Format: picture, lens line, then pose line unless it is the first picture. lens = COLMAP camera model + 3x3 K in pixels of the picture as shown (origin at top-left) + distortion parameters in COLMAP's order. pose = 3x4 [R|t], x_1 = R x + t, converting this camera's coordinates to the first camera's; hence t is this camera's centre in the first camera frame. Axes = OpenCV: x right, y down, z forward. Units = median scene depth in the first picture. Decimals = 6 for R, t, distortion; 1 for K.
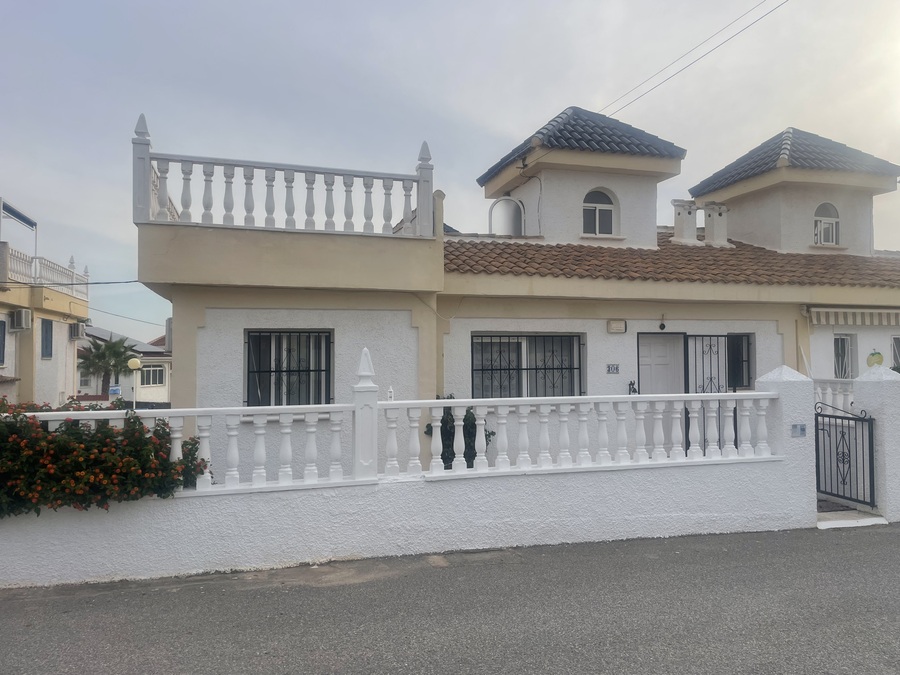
lens RADIAL K [[694.5, 0, 453.5], [0, 694.5, 331.5], [0, 0, 1]] dist [0.078266, -0.099751]
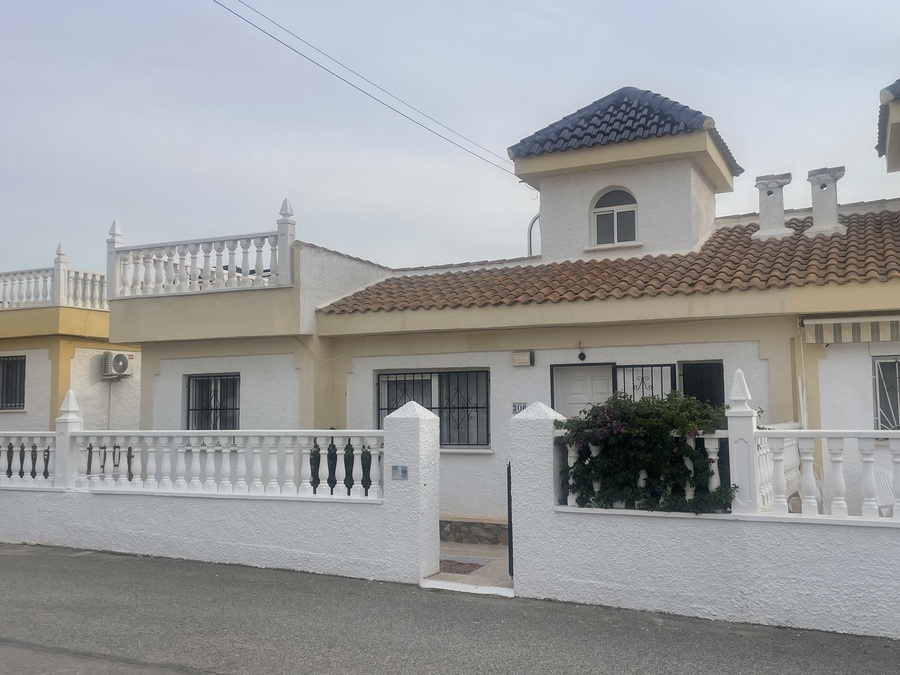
lens RADIAL K [[871.2, 0, 449.0], [0, 871.2, 337.2], [0, 0, 1]] dist [0.083038, 0.000000]
pose [[0.726699, -0.054040, -0.684827, 0.923929], [0.029385, 0.998434, -0.047605, 0.015041], [0.686327, 0.014471, 0.727149, 0.155792]]
